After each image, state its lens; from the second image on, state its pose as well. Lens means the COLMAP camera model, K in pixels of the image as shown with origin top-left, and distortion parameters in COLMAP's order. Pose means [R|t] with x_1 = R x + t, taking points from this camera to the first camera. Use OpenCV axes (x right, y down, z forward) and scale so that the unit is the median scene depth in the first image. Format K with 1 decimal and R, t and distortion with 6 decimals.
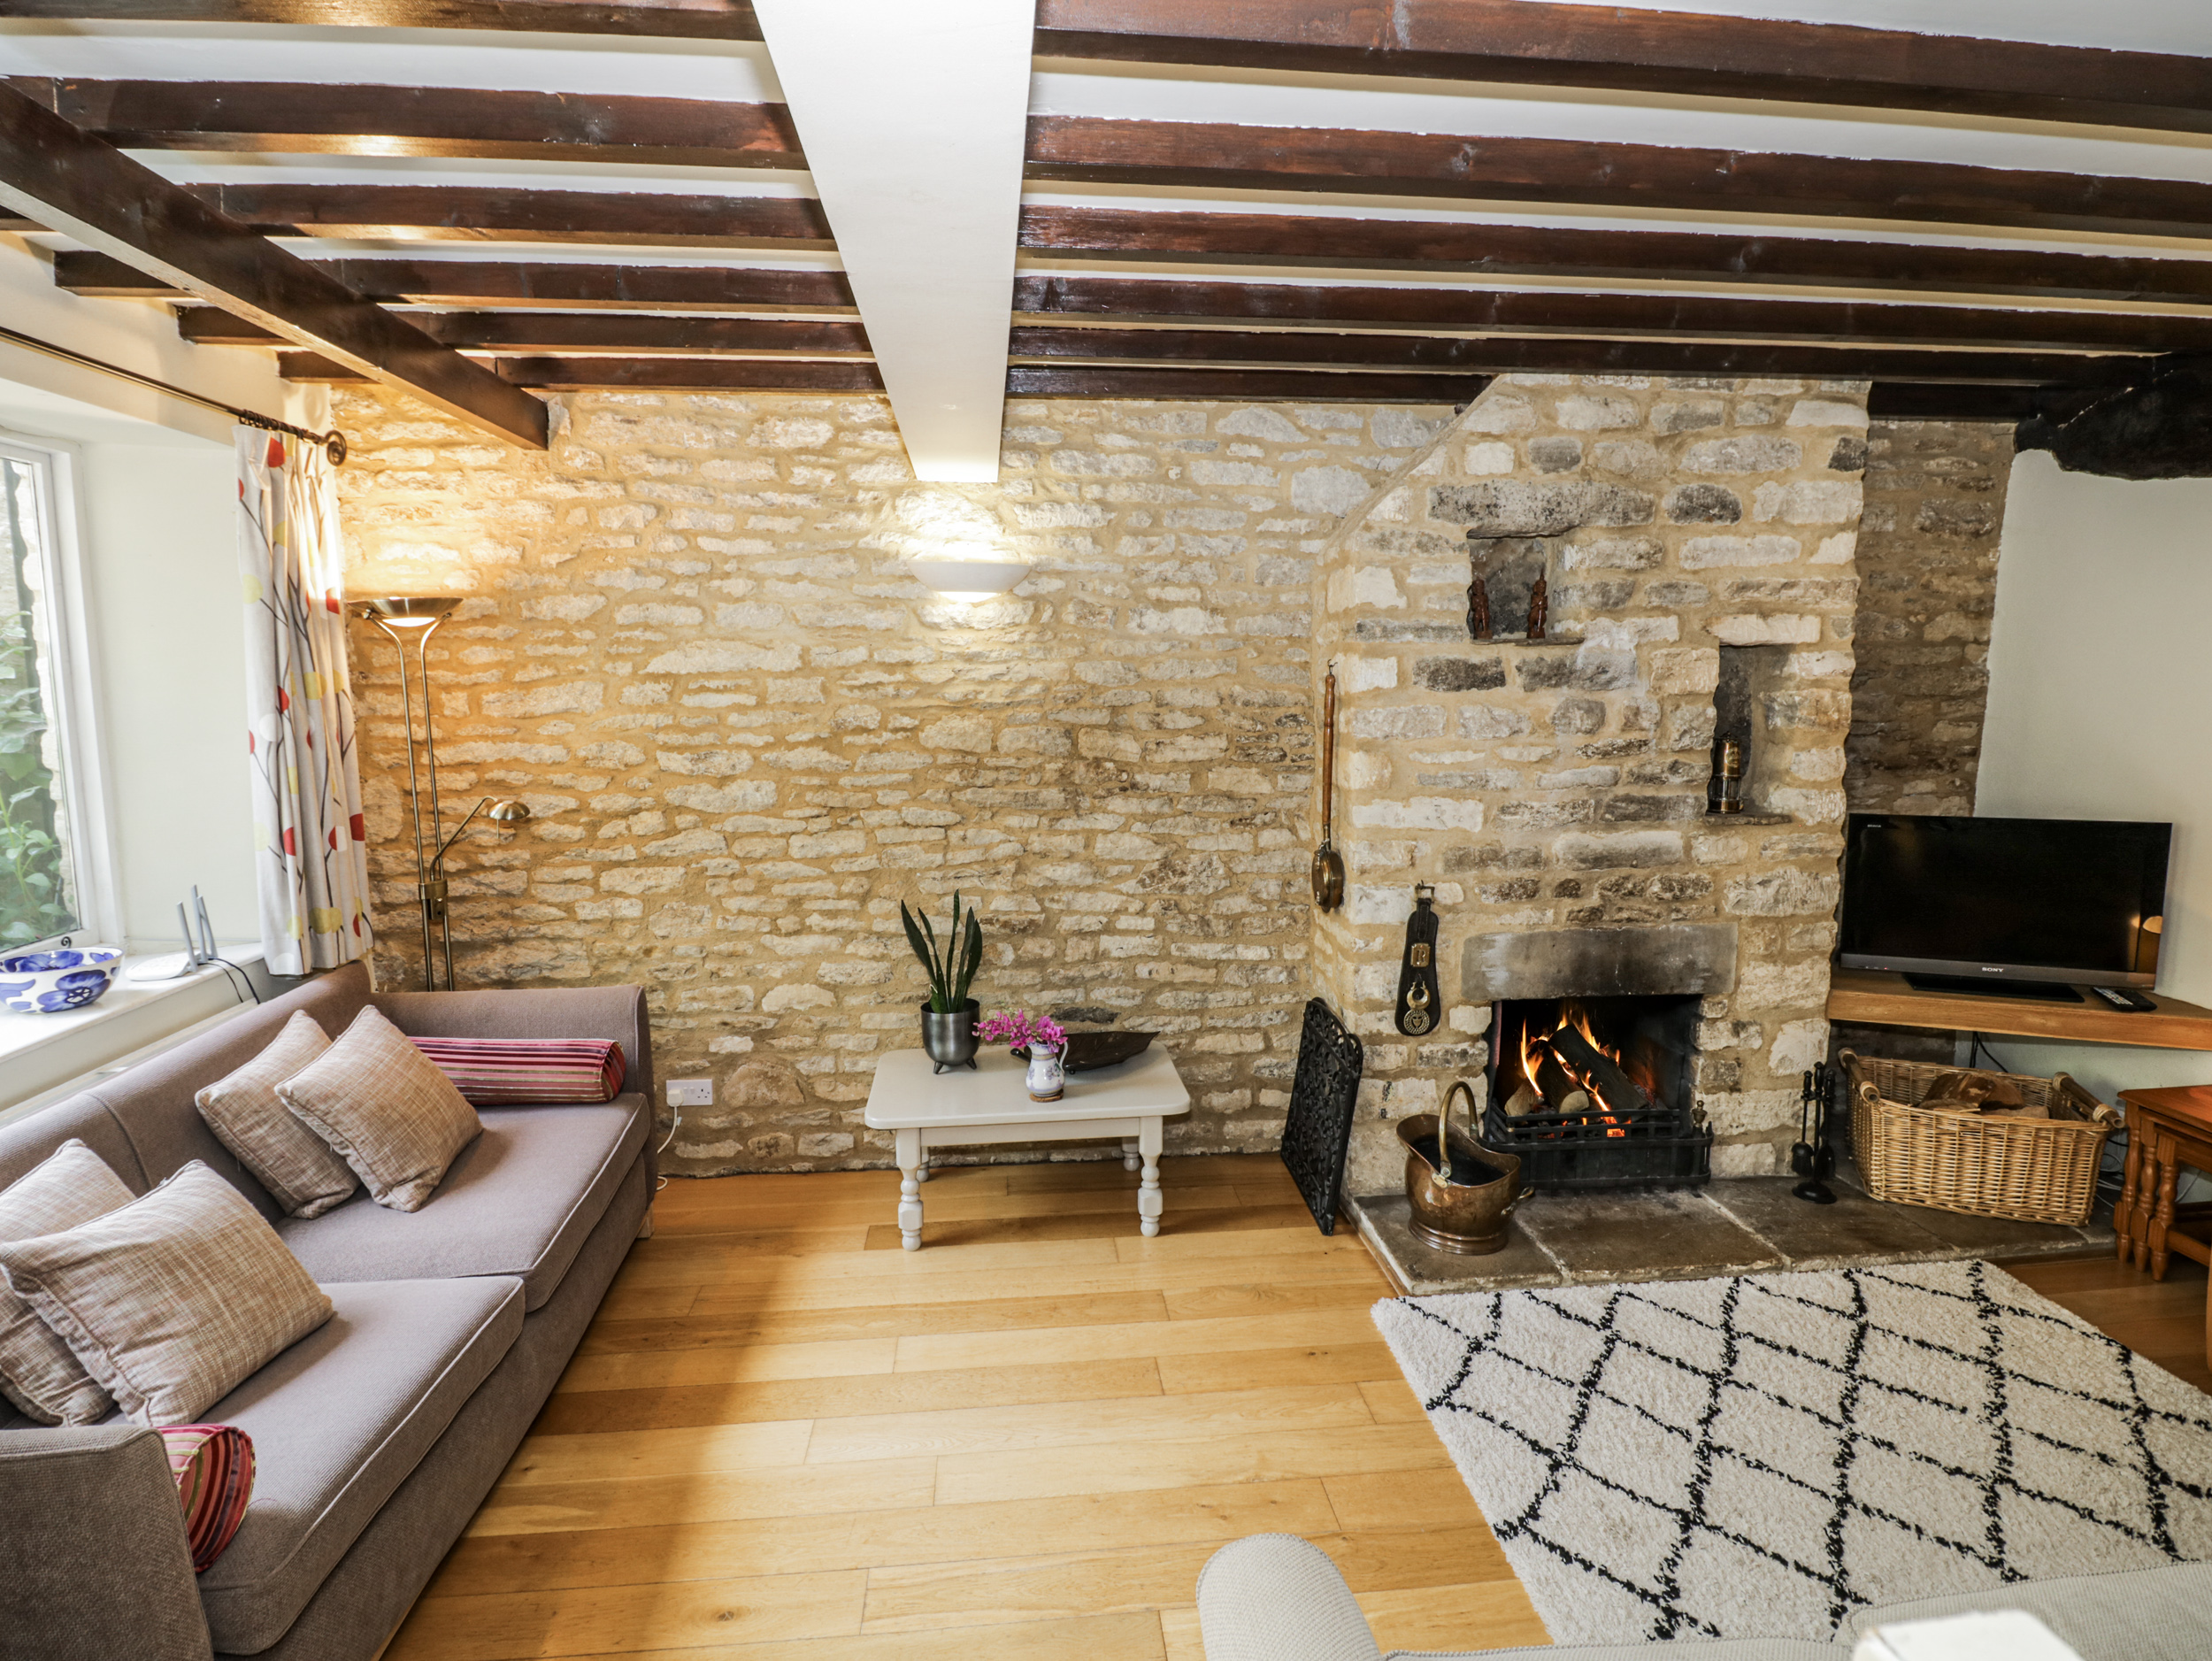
lens RADIAL K [[1151.3, 0, 1106.1], [0, 1151.3, 807.6], [0, 0, 1]] dist [0.001128, -0.014314]
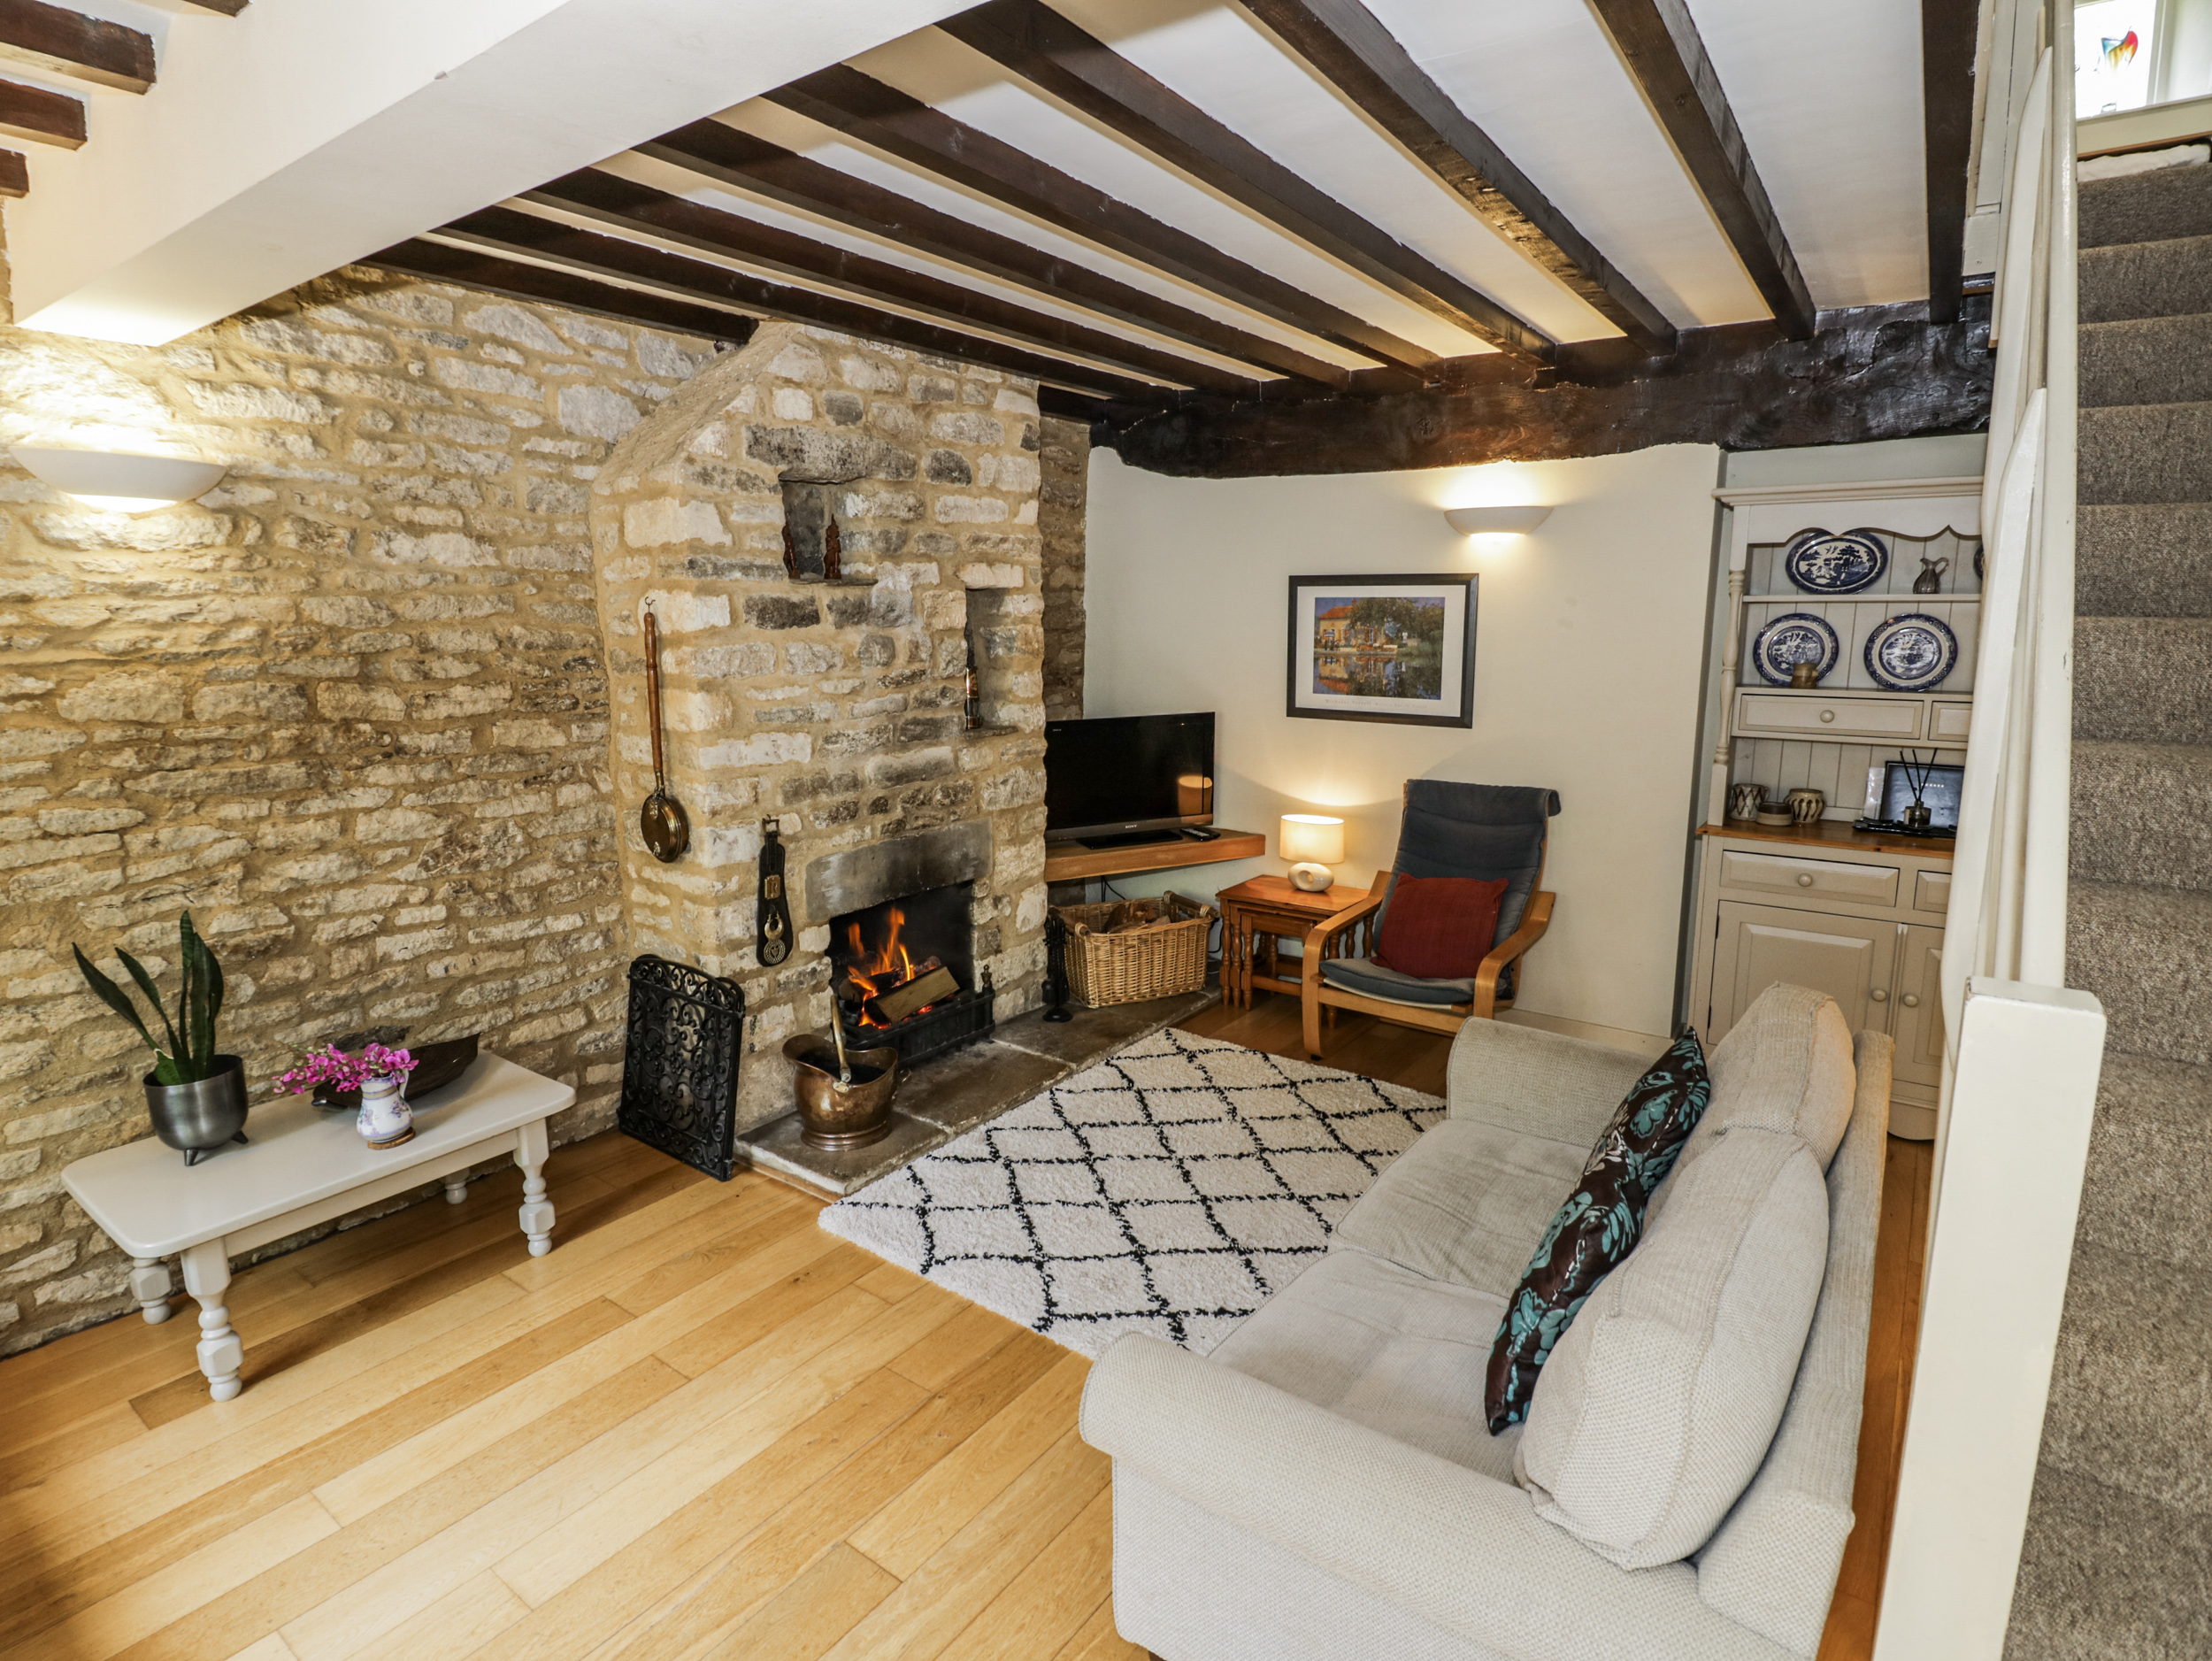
lens RADIAL K [[1151.3, 0, 1106.1], [0, 1151.3, 807.6], [0, 0, 1]] dist [0.001128, -0.014314]
pose [[0.666270, -0.123750, 0.735371, -0.258768], [0.087955, 0.992292, 0.087295, -0.005669], [-0.740506, 0.006517, 0.672019, 0.080257]]
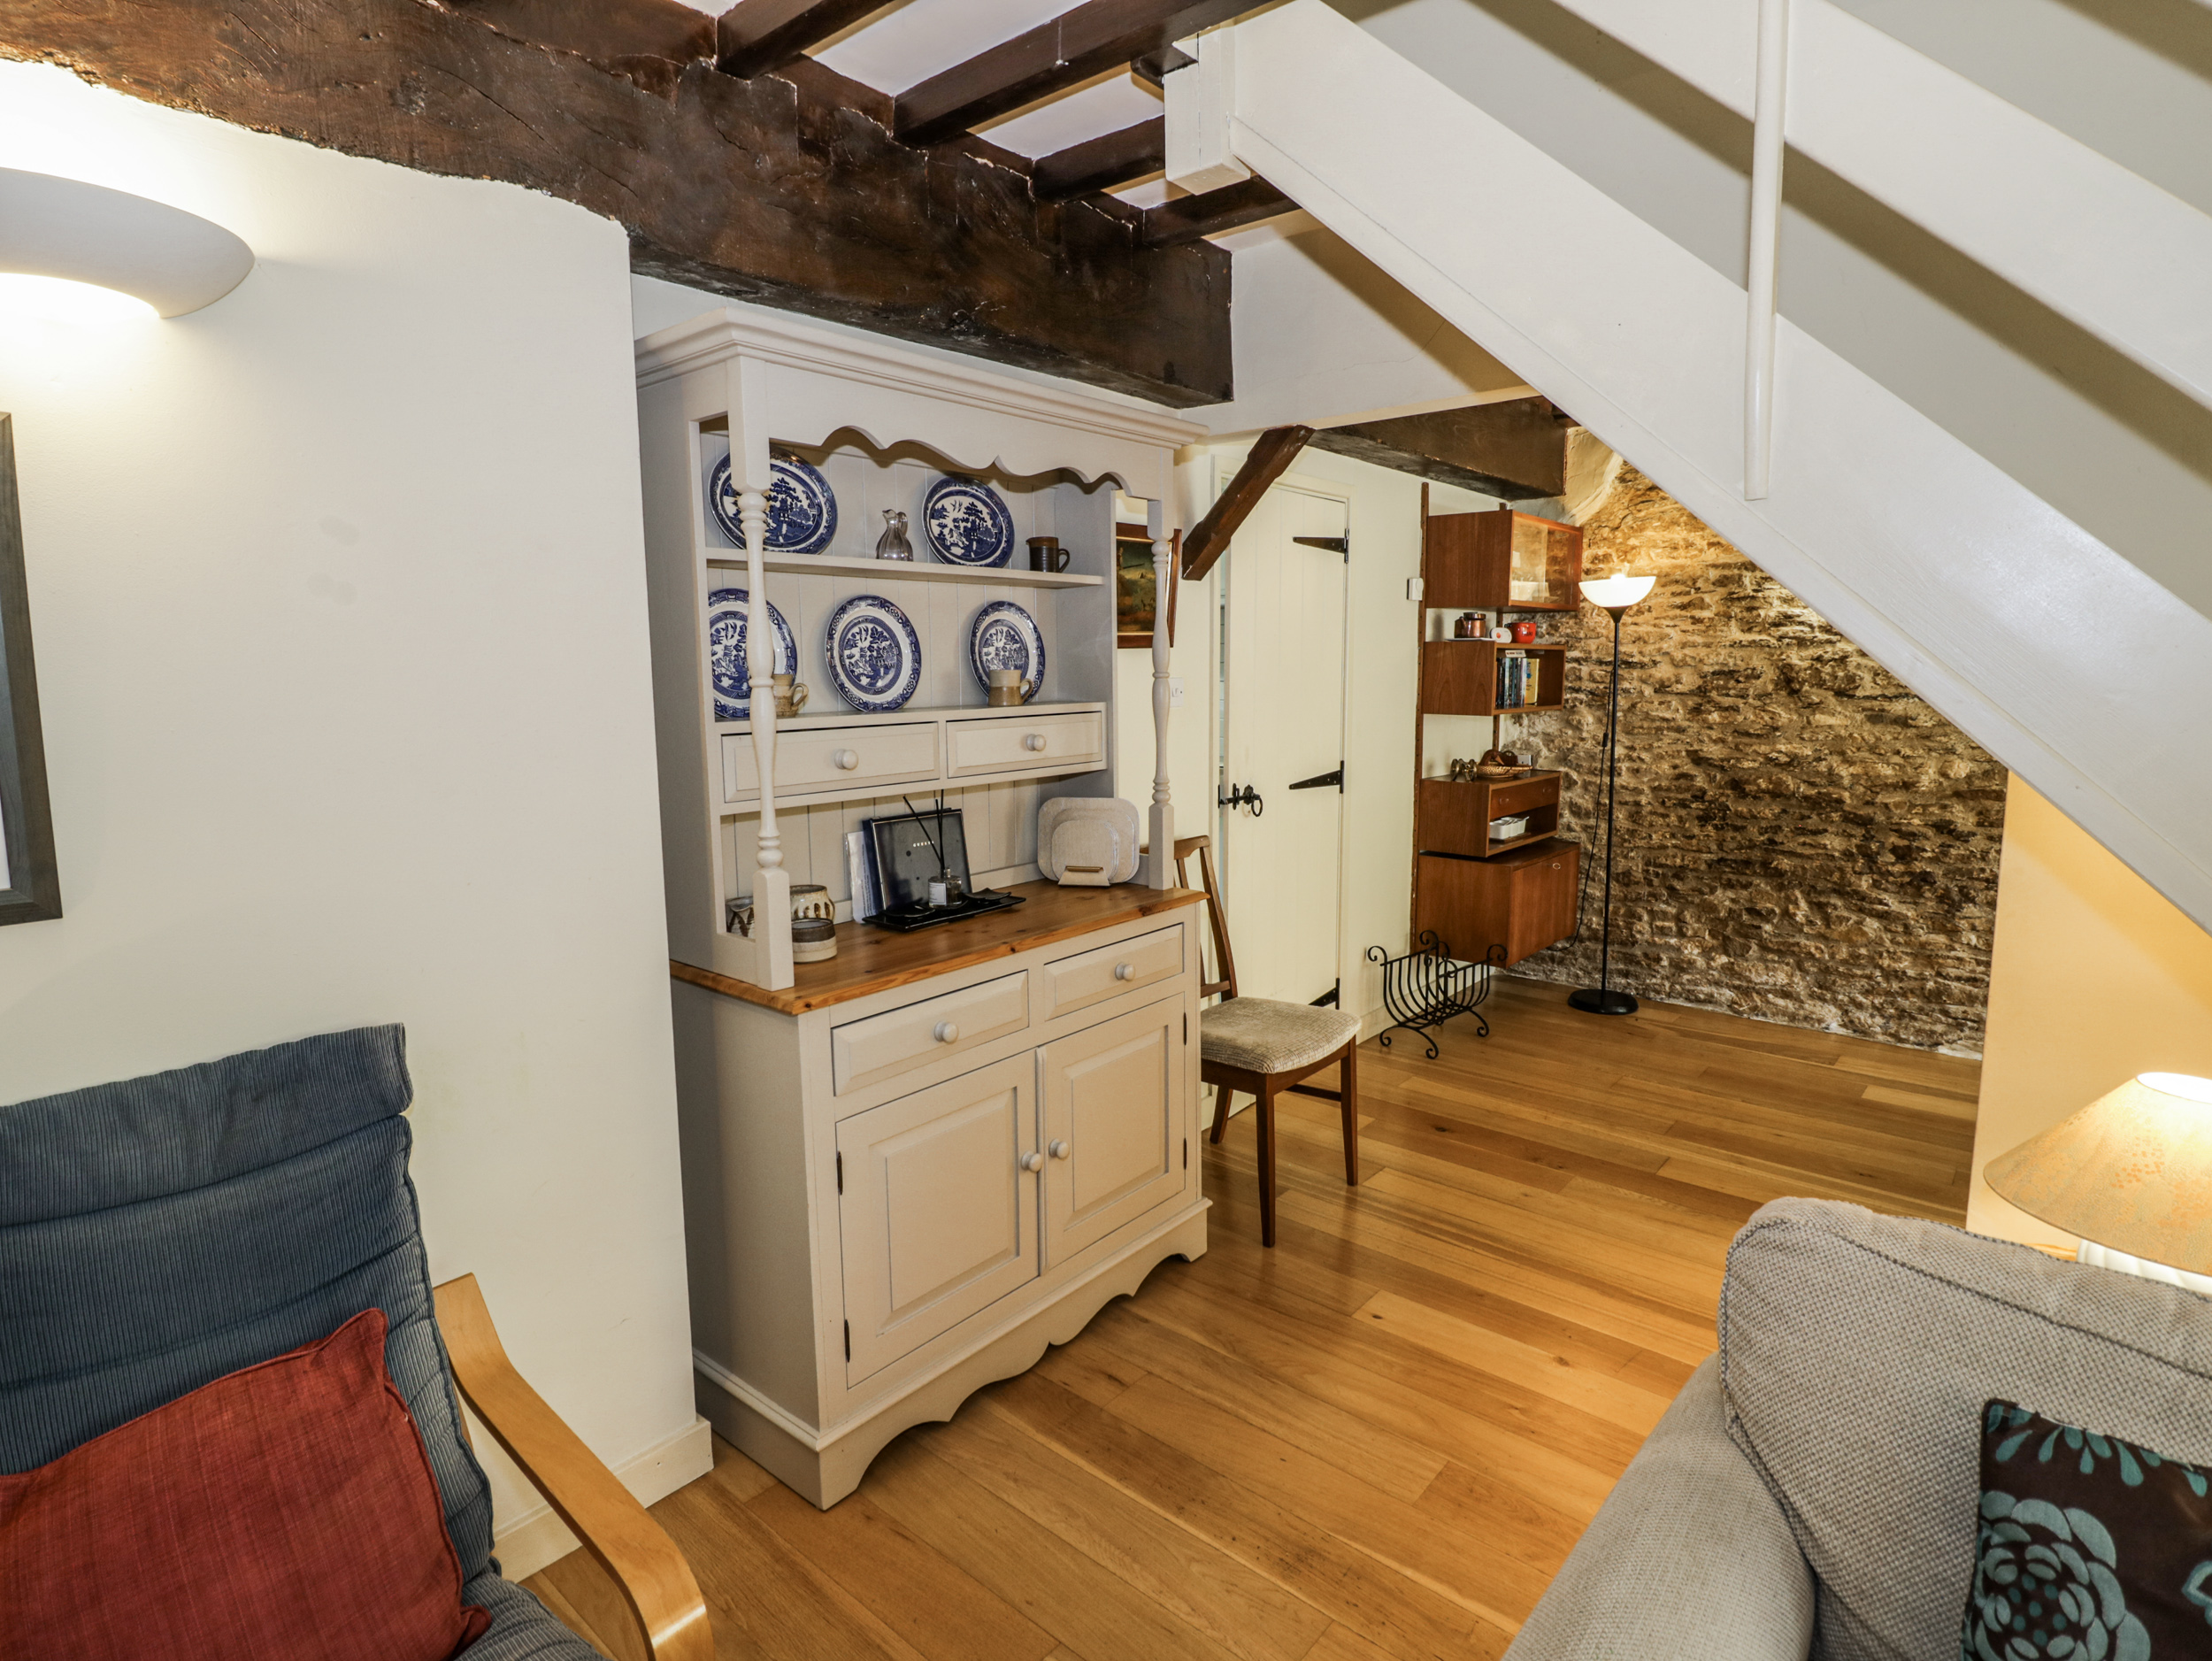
lens RADIAL K [[1151.3, 0, 1106.1], [0, 1151.3, 807.6], [0, 0, 1]] dist [0.001128, -0.014314]
pose [[-0.692021, -0.078378, 0.717610, 0.391804], [0.098868, 0.974430, 0.201770, -0.025332], [-0.715075, 0.210577, -0.666577, 0.603396]]
